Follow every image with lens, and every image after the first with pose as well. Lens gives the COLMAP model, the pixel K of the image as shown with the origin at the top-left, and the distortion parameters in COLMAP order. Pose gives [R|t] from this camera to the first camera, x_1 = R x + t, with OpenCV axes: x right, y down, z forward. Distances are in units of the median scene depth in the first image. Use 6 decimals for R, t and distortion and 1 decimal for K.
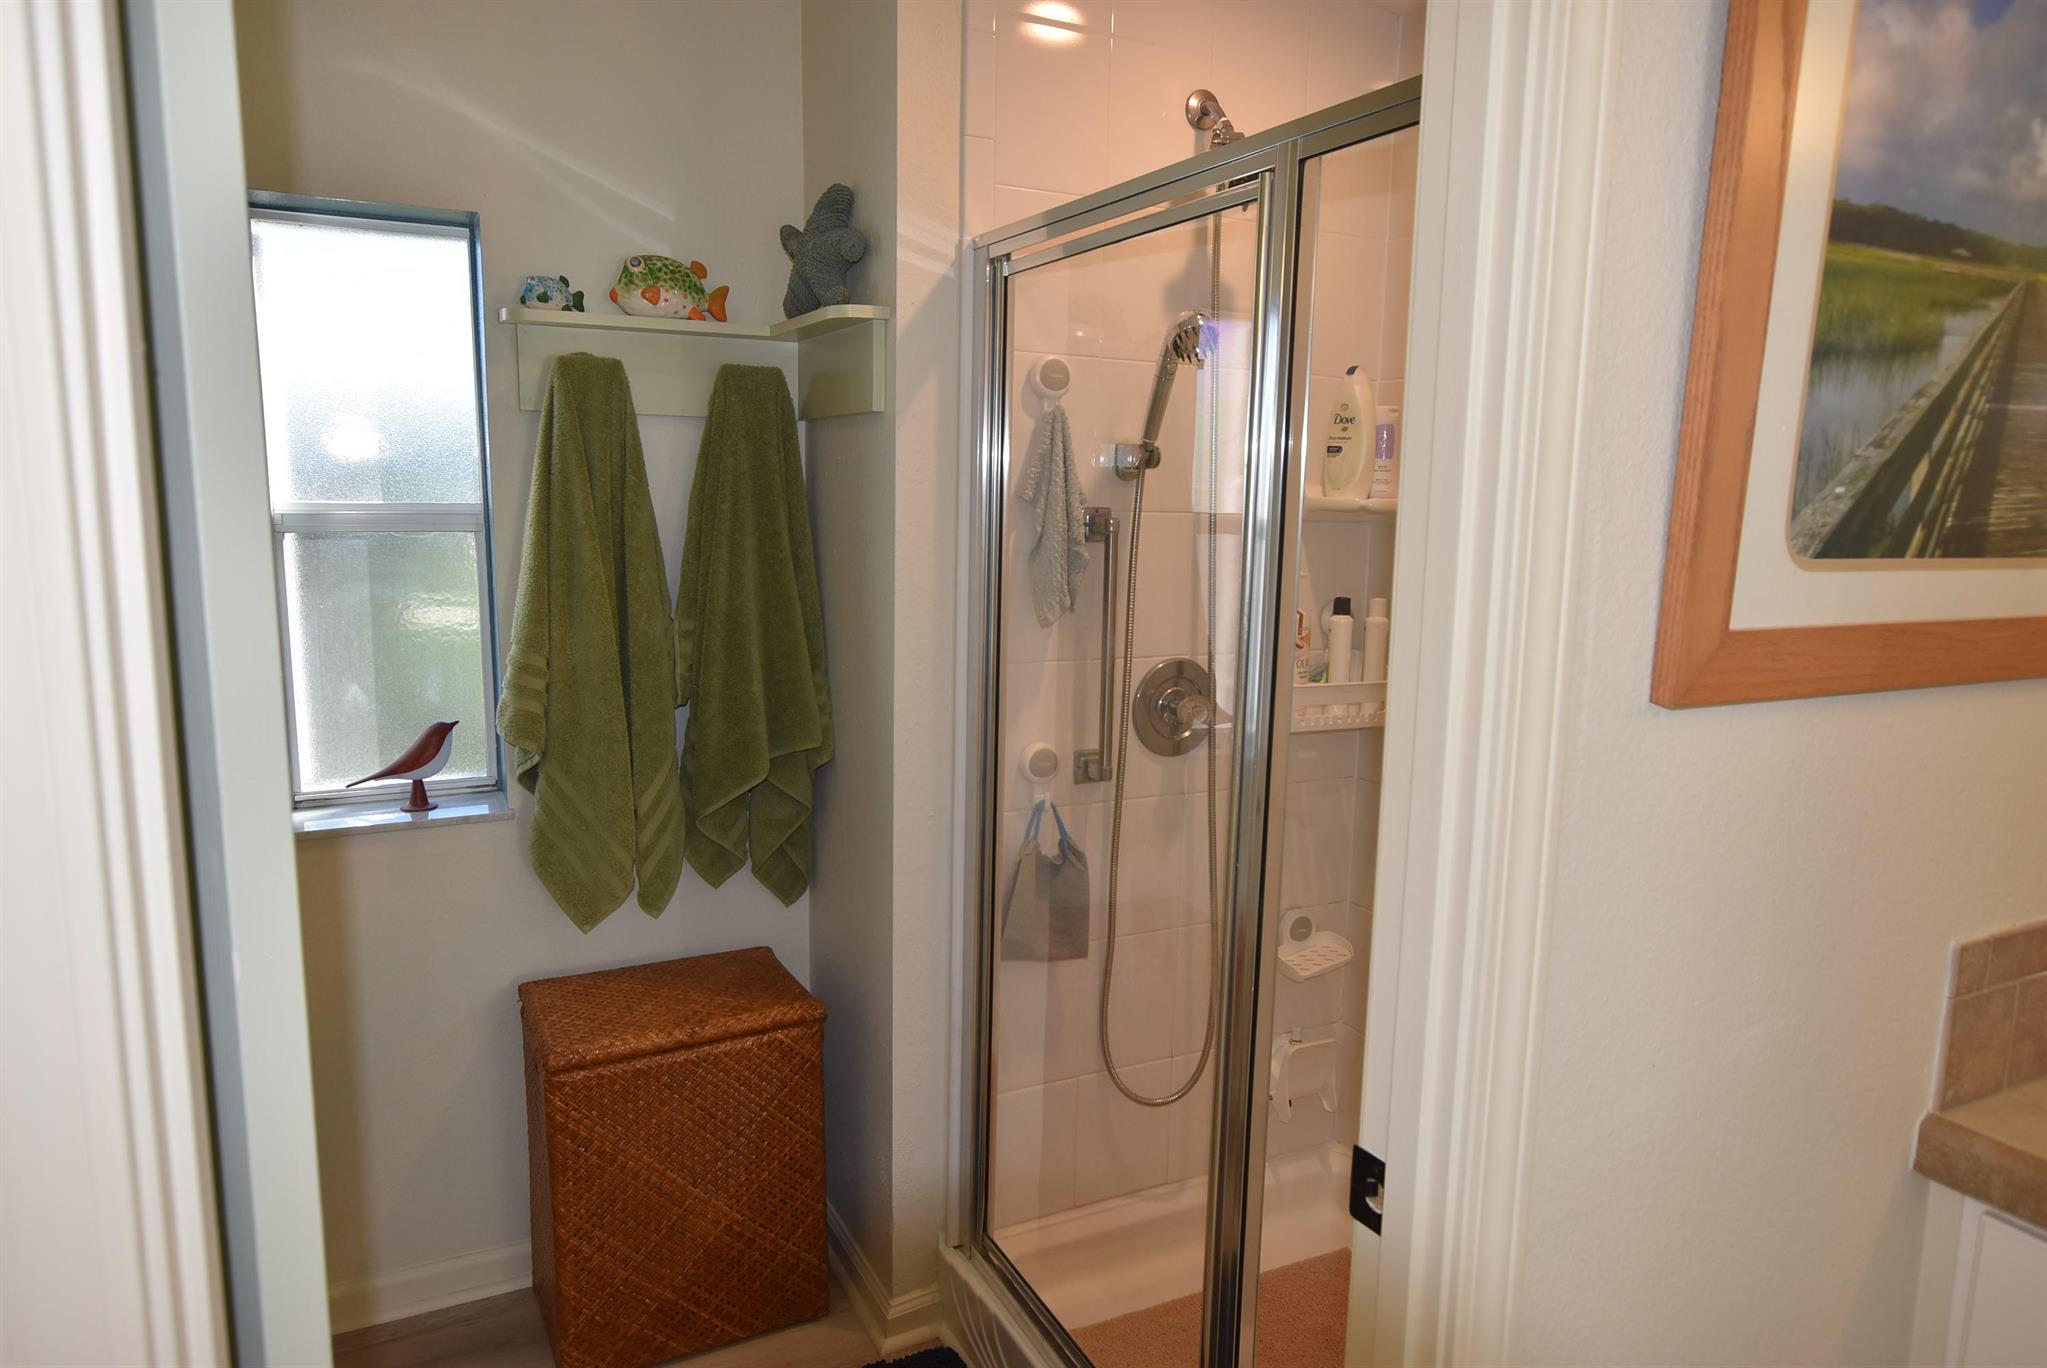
lens RADIAL K [[1294.8, 0, 1029.1], [0, 1294.8, 676.1], [0, 0, 1]] dist [-0.001719, 0.004682]
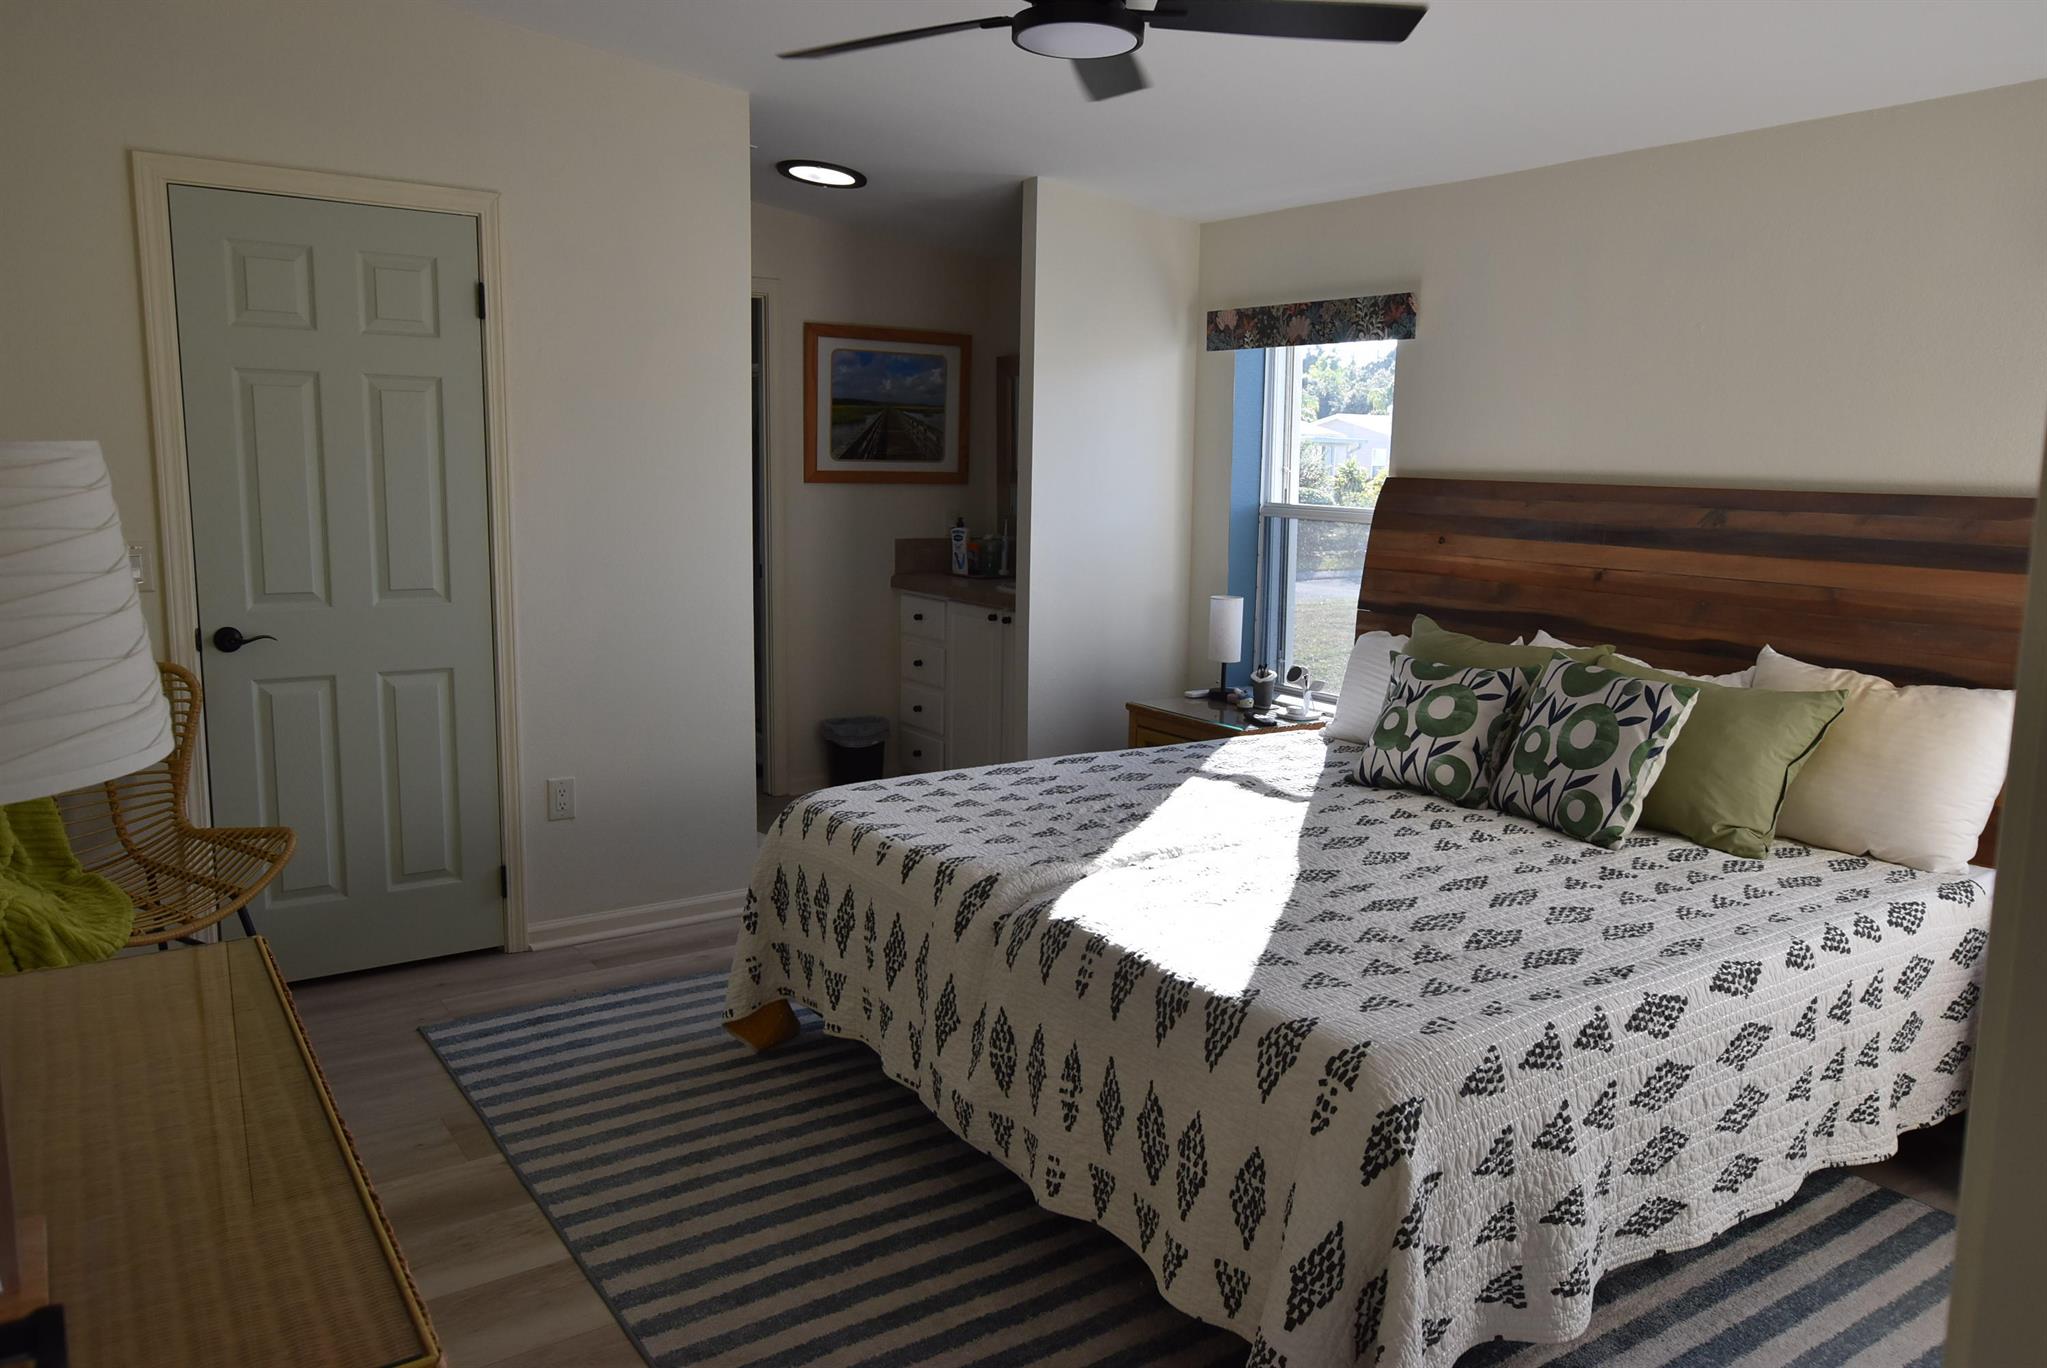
lens RADIAL K [[1445.6, 0, 1024.6], [0, 1445.6, 677.8], [0, 0, 1]] dist [-0.000276, 0.008750]
pose [[0.991983, -0.019945, 0.124785, 0.271931], [0.019083, 0.999785, 0.008107, 0.373859], [-0.124920, -0.005661, 0.992151, -2.421222]]
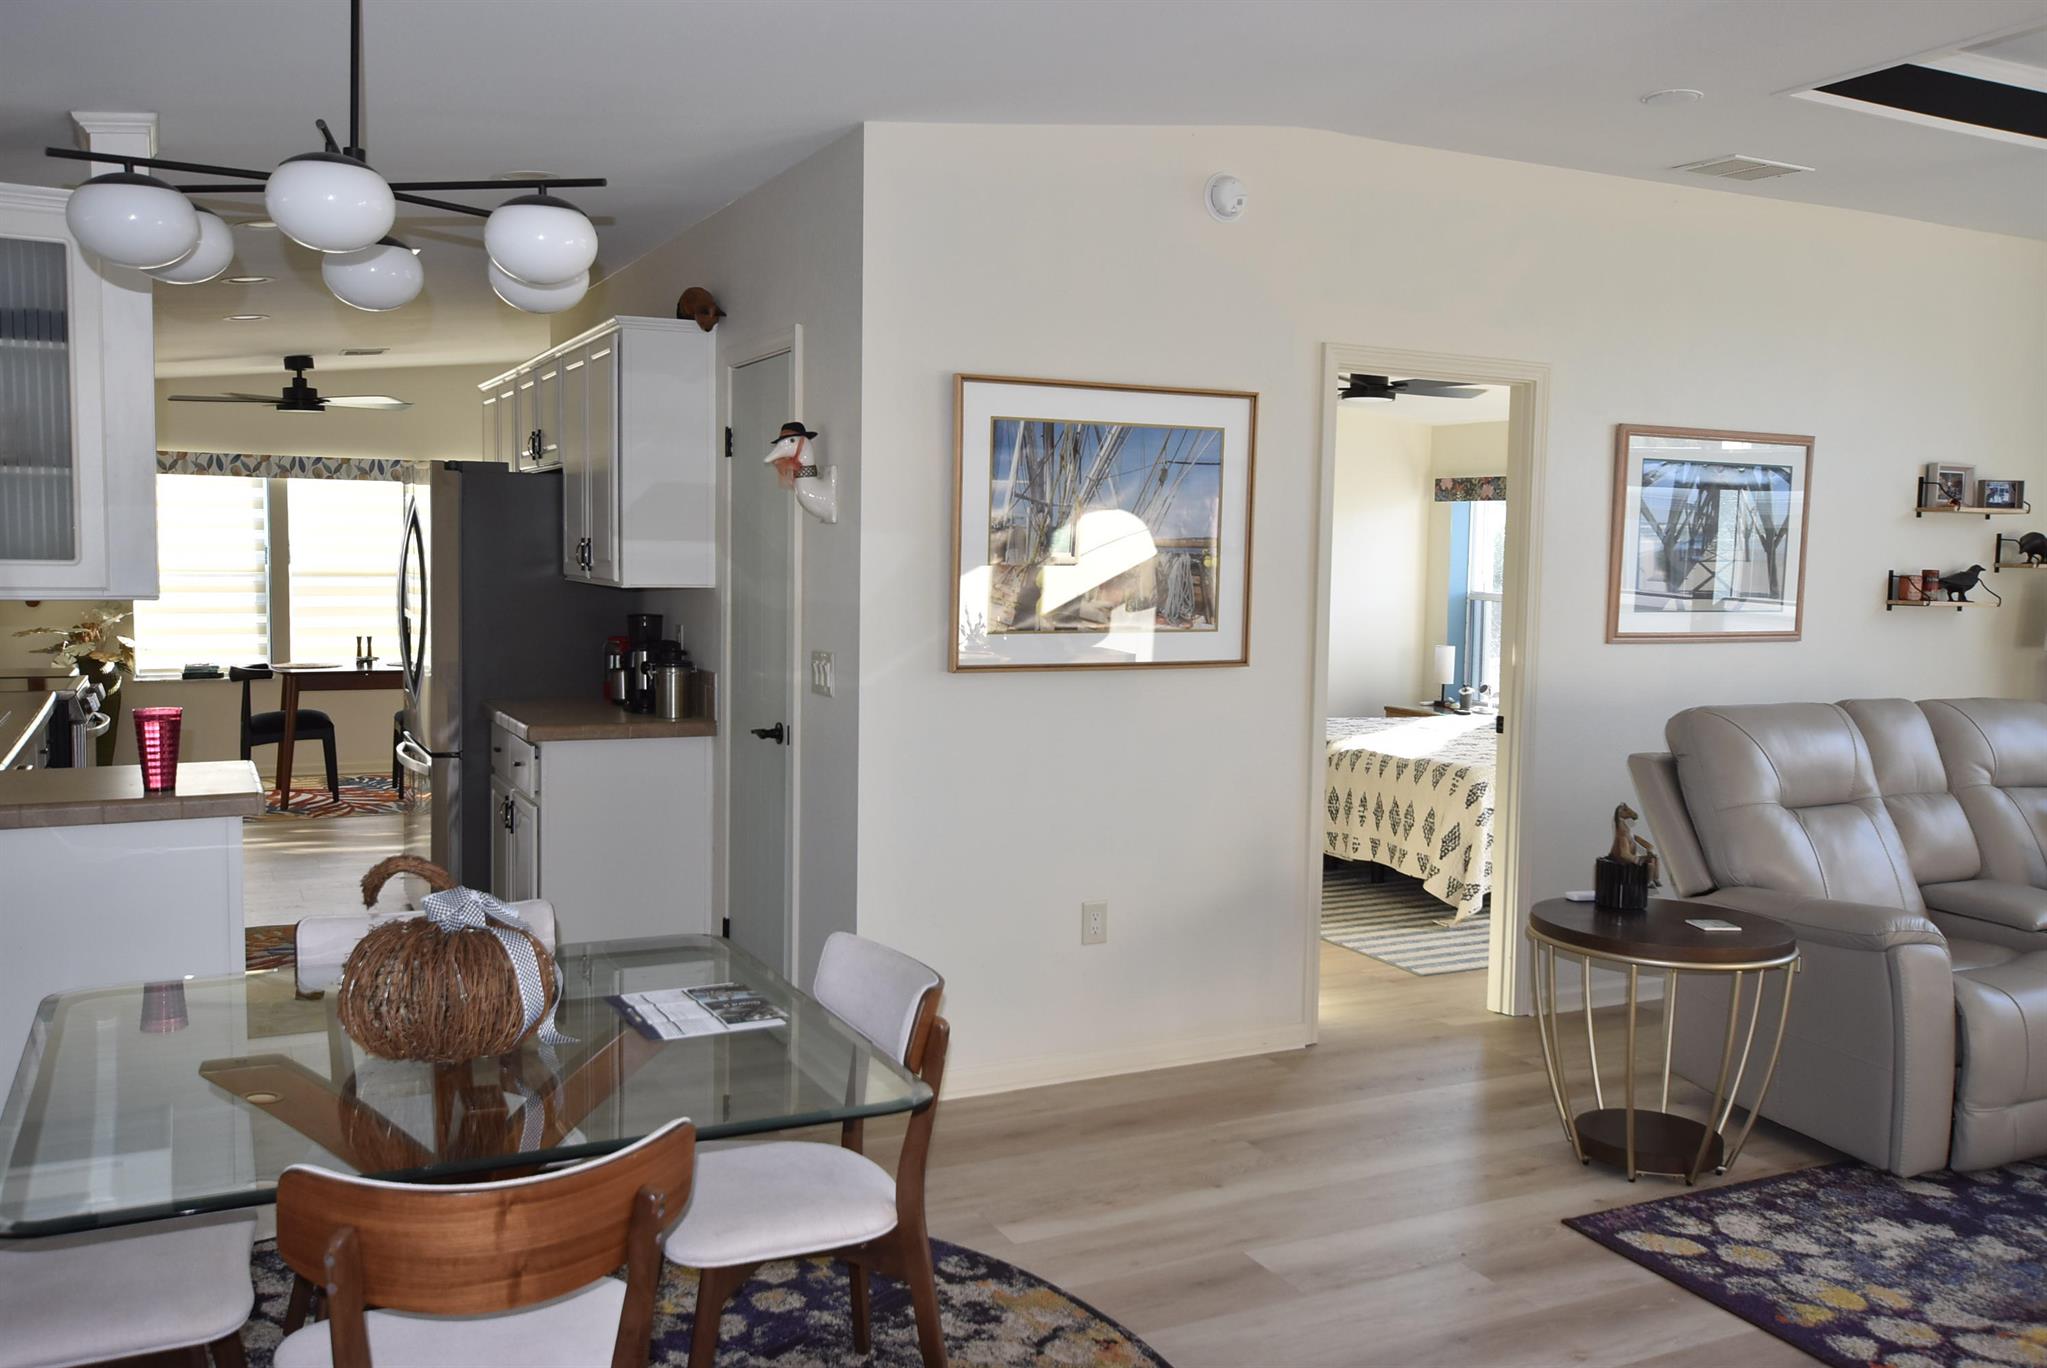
lens RADIAL K [[1710.0, 0, 1028.7], [0, 1710.0, 680.1], [0, 0, 1]] dist [0.010225, 0.049856]
pose [[0.999966, 0.006193, -0.005384, -0.442385], [-0.006557, 0.997495, -0.070439, 0.842814], [0.004934, 0.070472, 0.997502, -5.870167]]
